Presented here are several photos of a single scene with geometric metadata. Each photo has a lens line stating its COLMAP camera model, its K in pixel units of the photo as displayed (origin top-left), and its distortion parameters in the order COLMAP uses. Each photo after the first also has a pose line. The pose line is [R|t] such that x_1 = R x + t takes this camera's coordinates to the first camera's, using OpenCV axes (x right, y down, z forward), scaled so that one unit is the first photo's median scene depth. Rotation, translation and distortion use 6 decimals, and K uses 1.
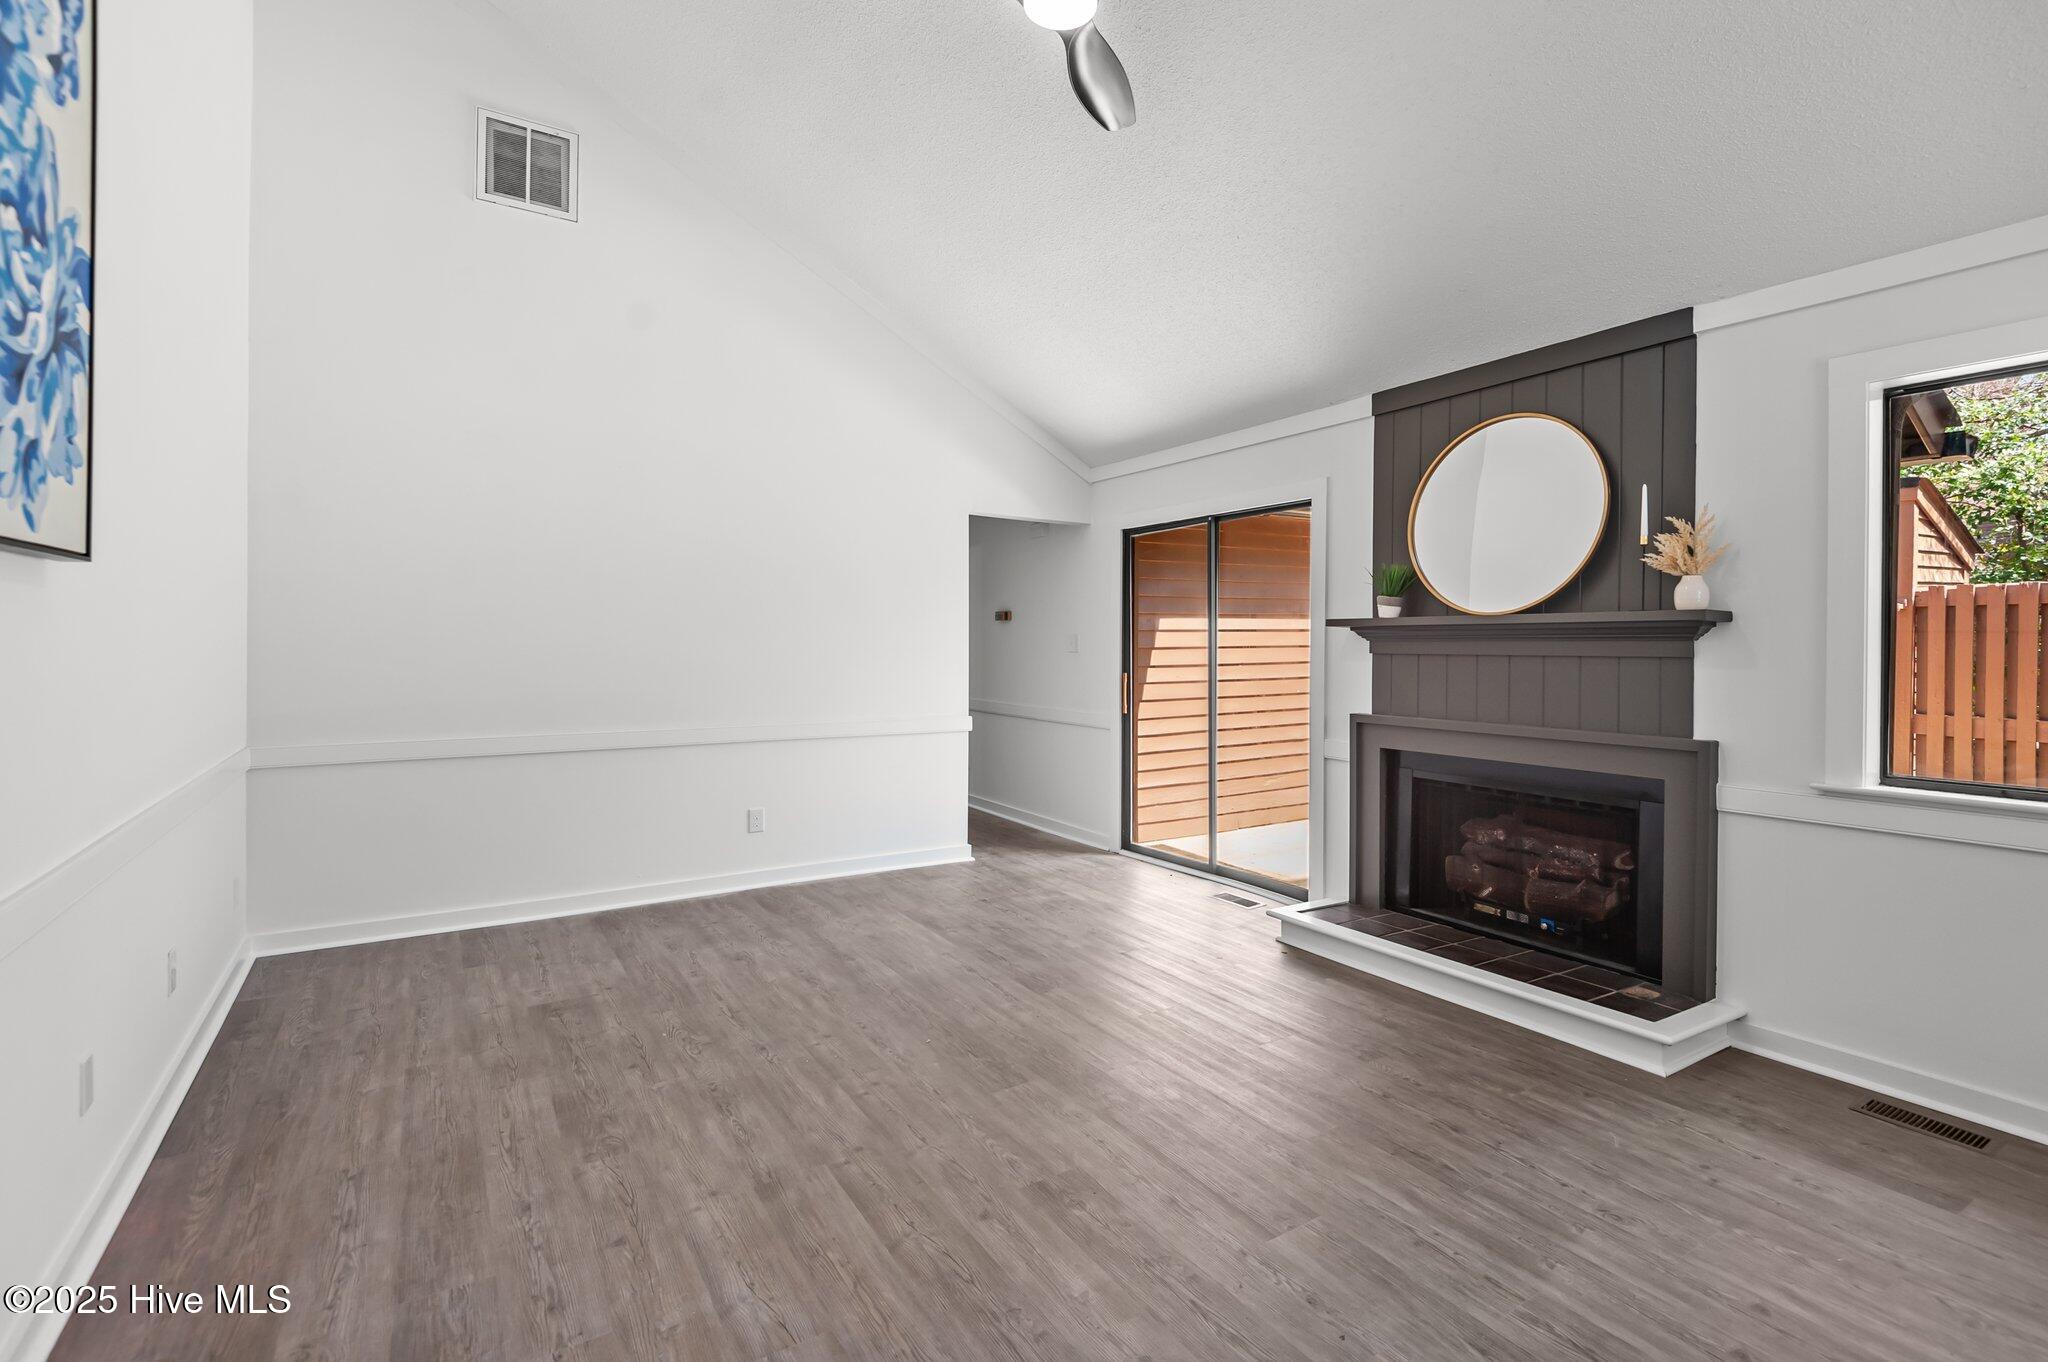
lens RADIAL K [[941.4, 0, 1017.7], [0, 941.4, 643.5], [0, 0, 1]] dist [0.022553, -0.010920]
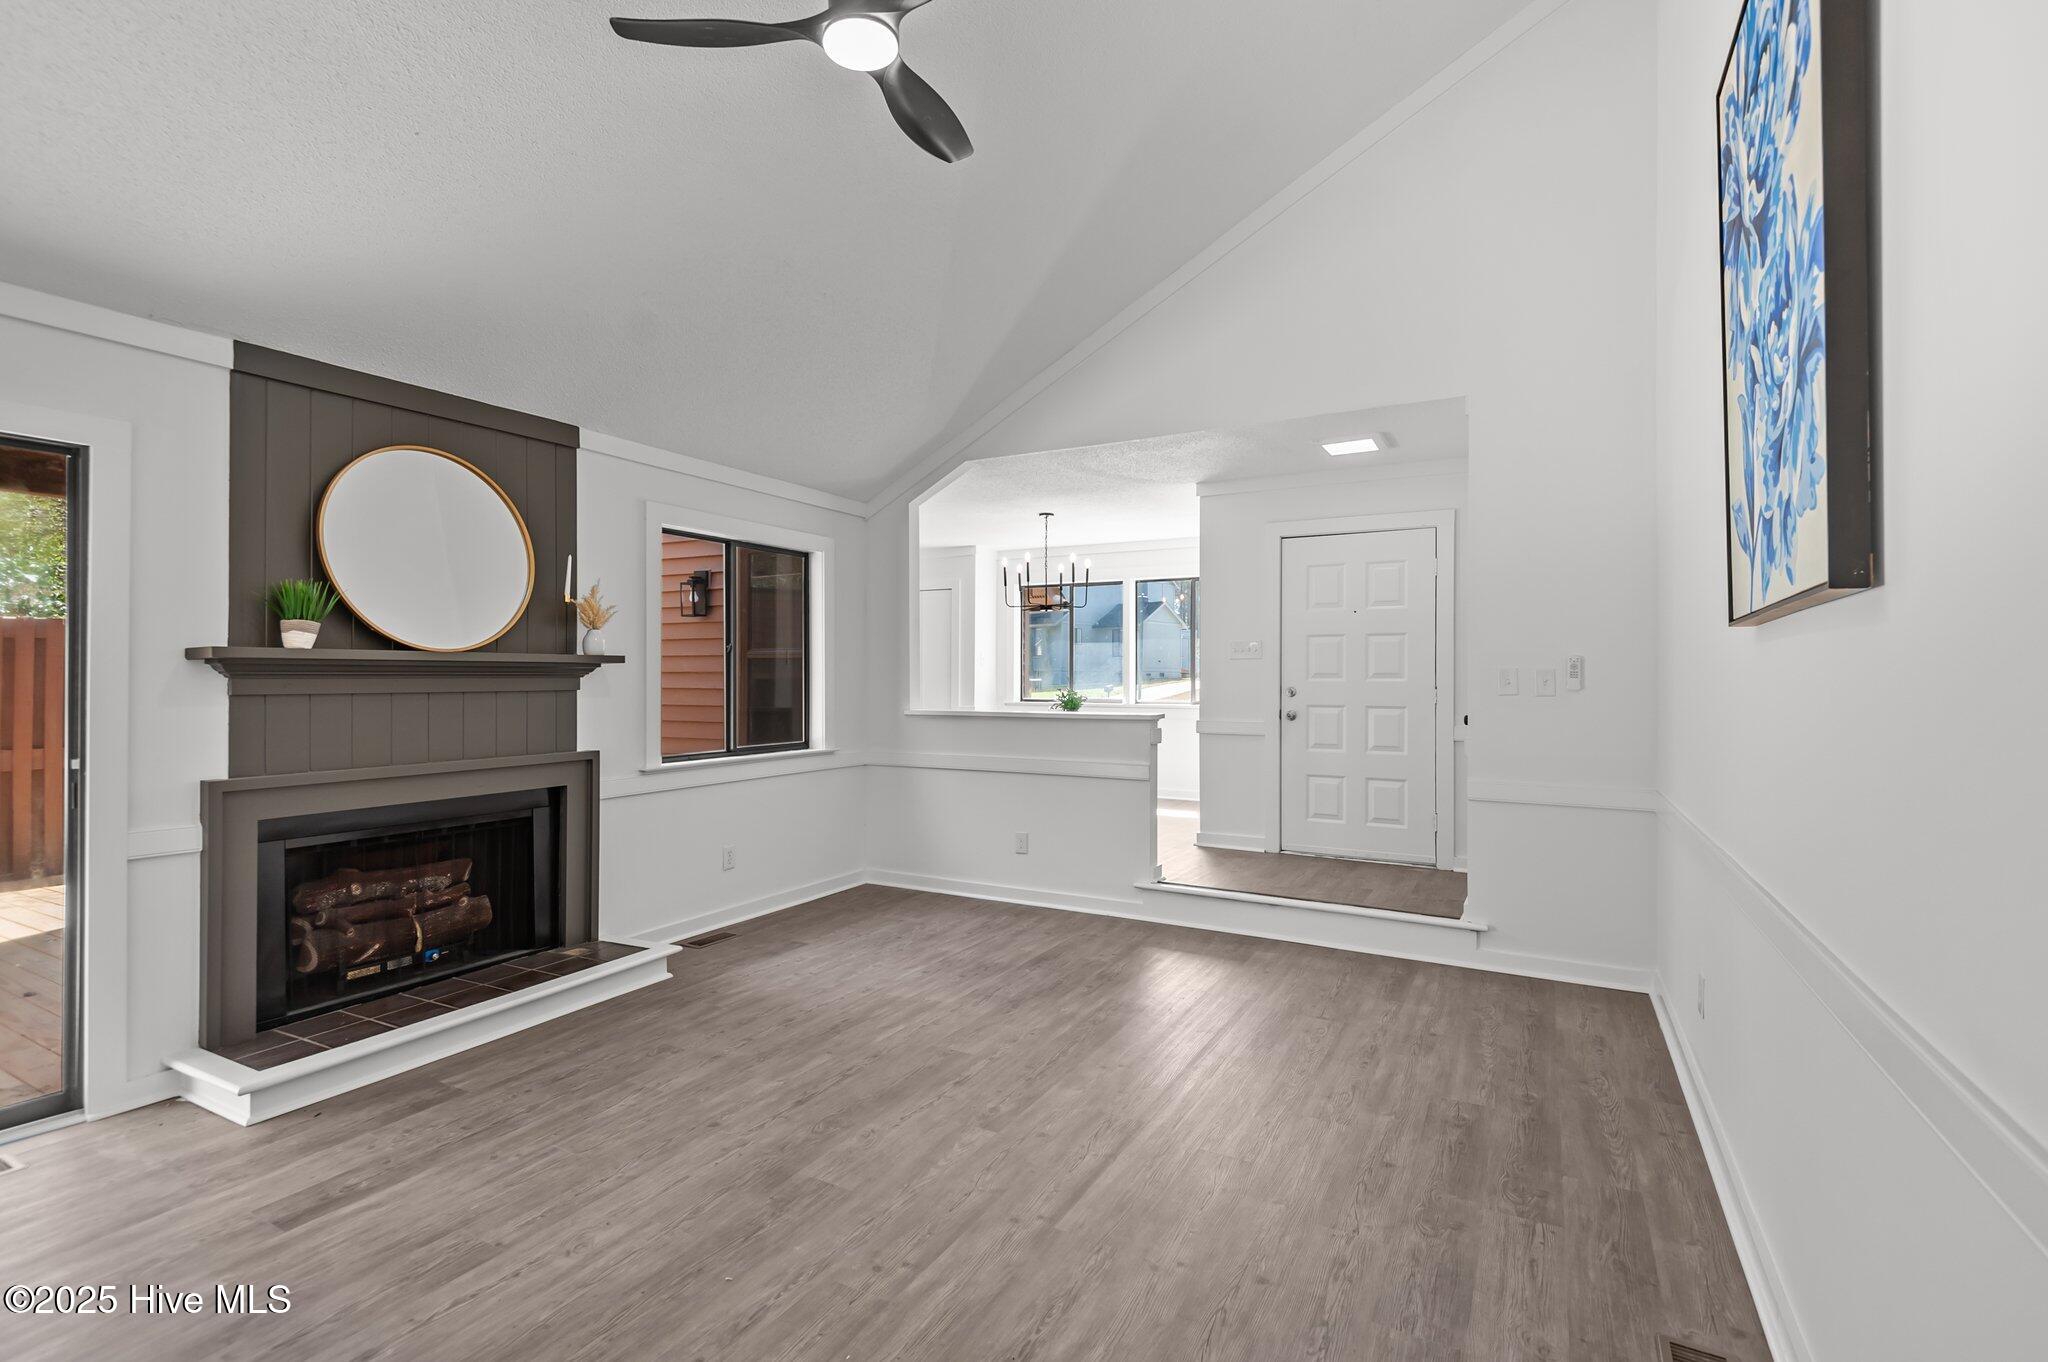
lens RADIAL K [[941.4, 0, 1030.0], [0, 941.4, 675.8], [0, 0, 1]] dist [0.022553, -0.010920]
pose [[-0.496730, -0.003277, 0.867899, -0.768454], [-0.001659, 0.999995, 0.002827, -0.009815], [-0.867904, -0.000036, -0.496733, 1.124724]]
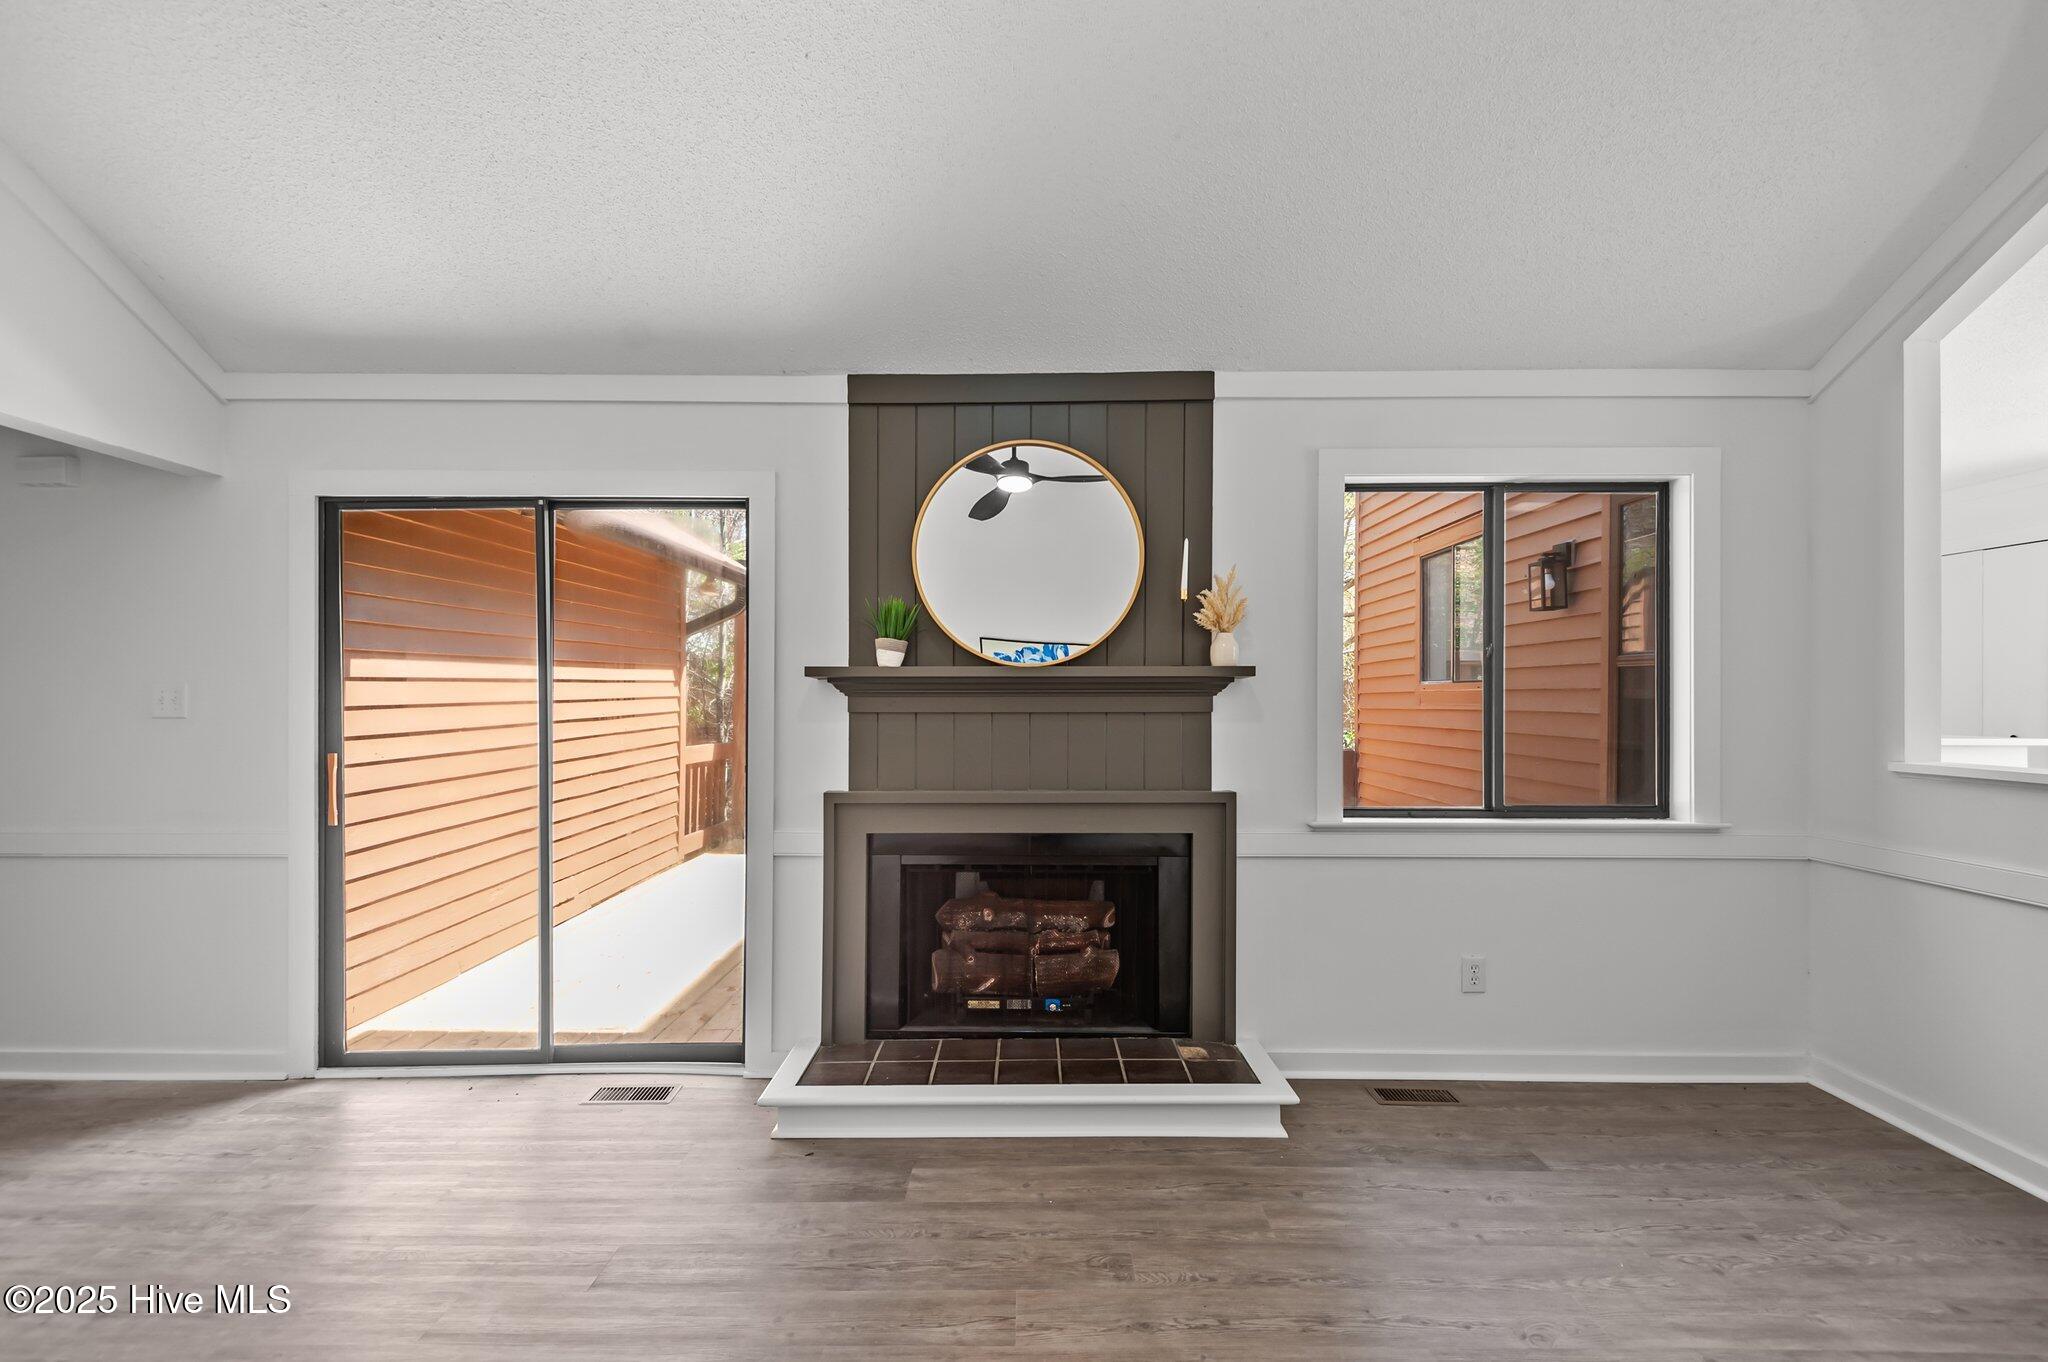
lens RADIAL K [[941.4, 0, 1023.4], [0, 941.4, 690.4], [0, 0, 1]] dist [0.022553, -0.010920]
pose [[0.530024, -0.002115, 0.847980, -0.271534], [0.002368, 0.999997, 0.001014, -0.009985], [-0.847979, 0.001471, 0.530027, 0.640874]]
